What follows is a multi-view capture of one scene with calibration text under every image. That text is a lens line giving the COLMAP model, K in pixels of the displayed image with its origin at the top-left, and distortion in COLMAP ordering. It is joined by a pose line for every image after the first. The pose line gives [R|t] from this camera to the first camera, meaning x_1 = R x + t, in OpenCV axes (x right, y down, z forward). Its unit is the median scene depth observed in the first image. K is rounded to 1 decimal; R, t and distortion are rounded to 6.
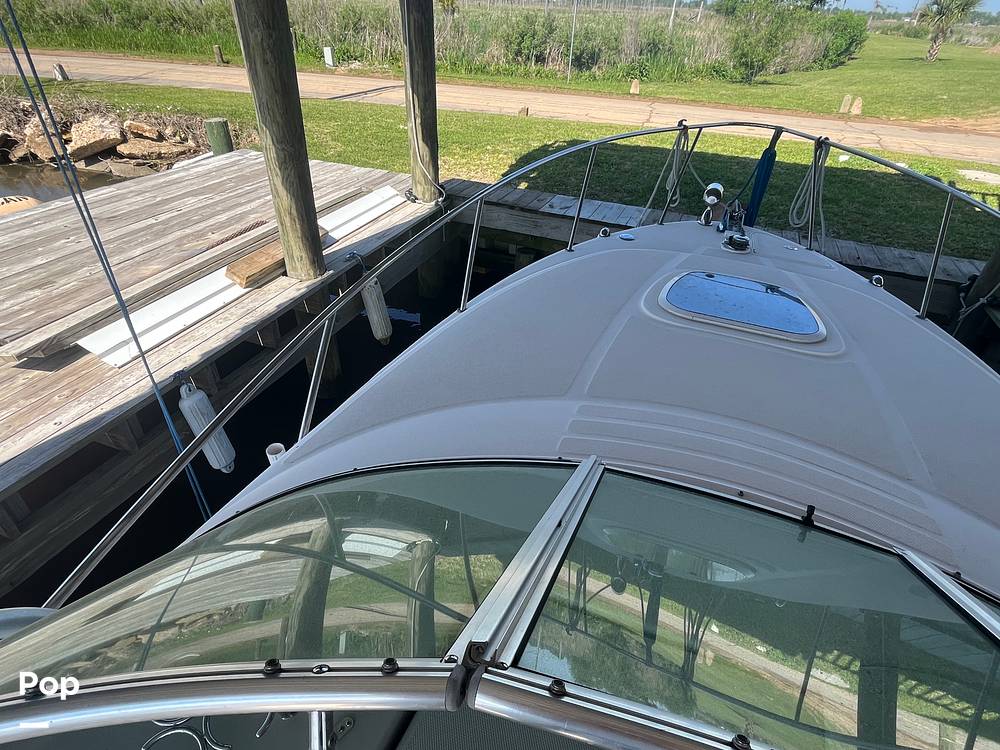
lens RADIAL K [[548.5, 0, 494.1], [0, 548.5, 376.3], [0, 0, 1]] dist [-0.009561, 0.002941]
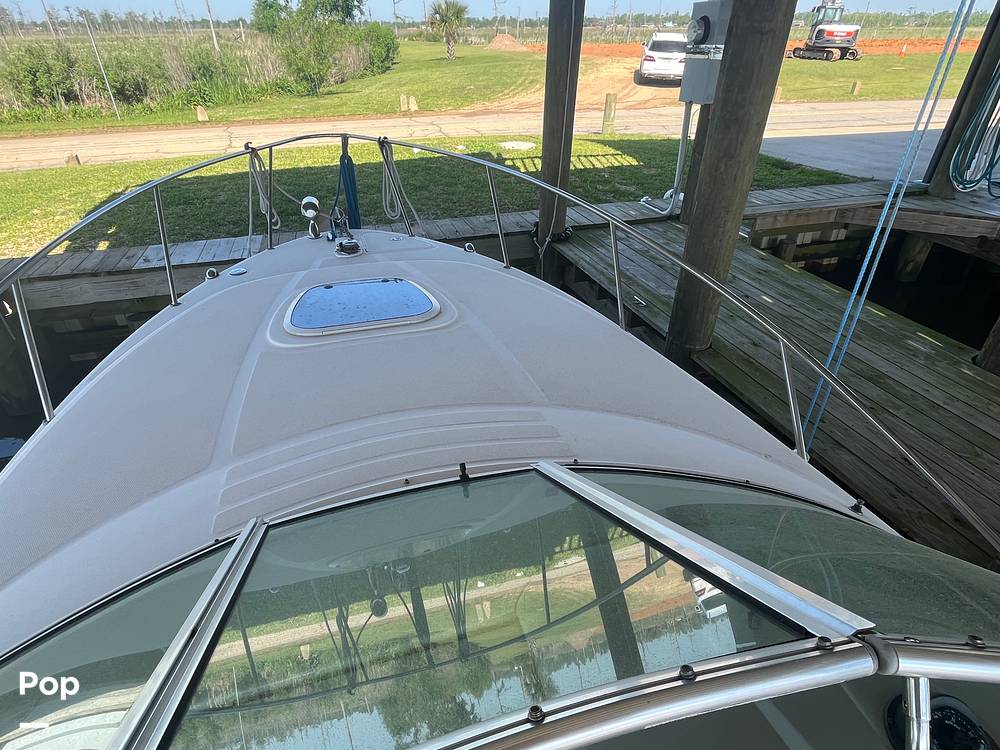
lens RADIAL K [[548.5, 0, 498.8], [0, 548.5, 378.2], [0, 0, 1]] dist [-0.009561, 0.002941]
pose [[0.775968, -0.375607, 0.506746, 0.032646], [0.385924, 0.918169, 0.089603, 0.001409], [-0.498934, 0.126037, 0.857426, -0.004470]]
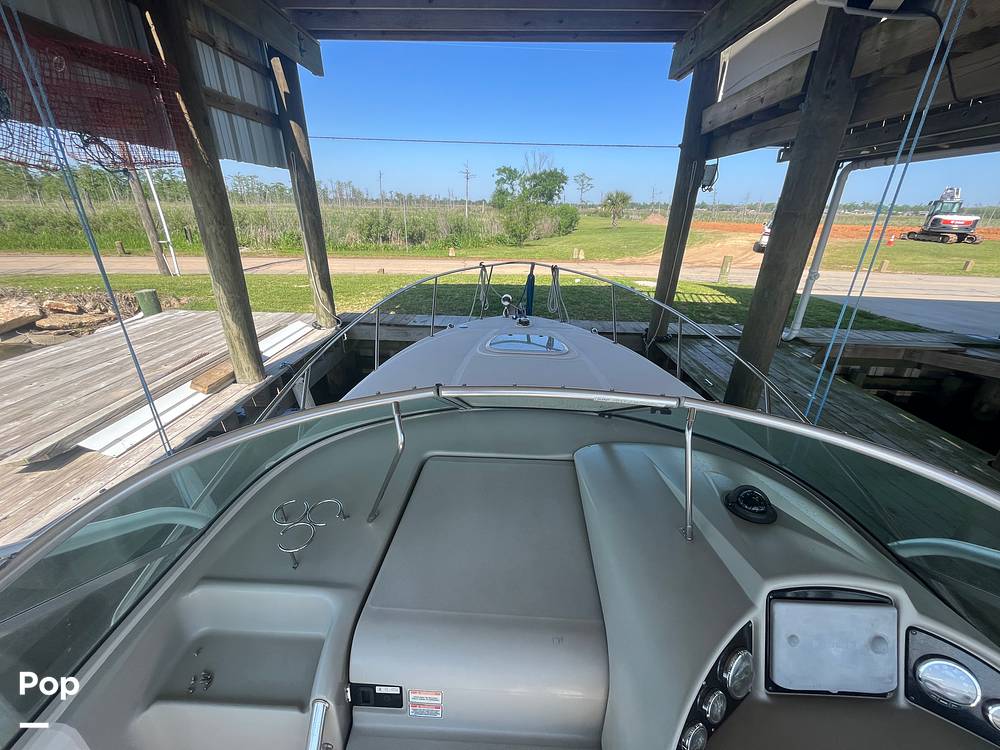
lens RADIAL K [[405.0, 0, 503.0], [0, 405.0, 375.4], [0, 0, 1]] dist [-0.006260, 0.000093]
pose [[0.939230, -0.152155, 0.307726, -0.042536], [0.209512, 0.964170, -0.162731, 0.093540], [-0.271940, 0.217314, 0.937456, -0.143604]]
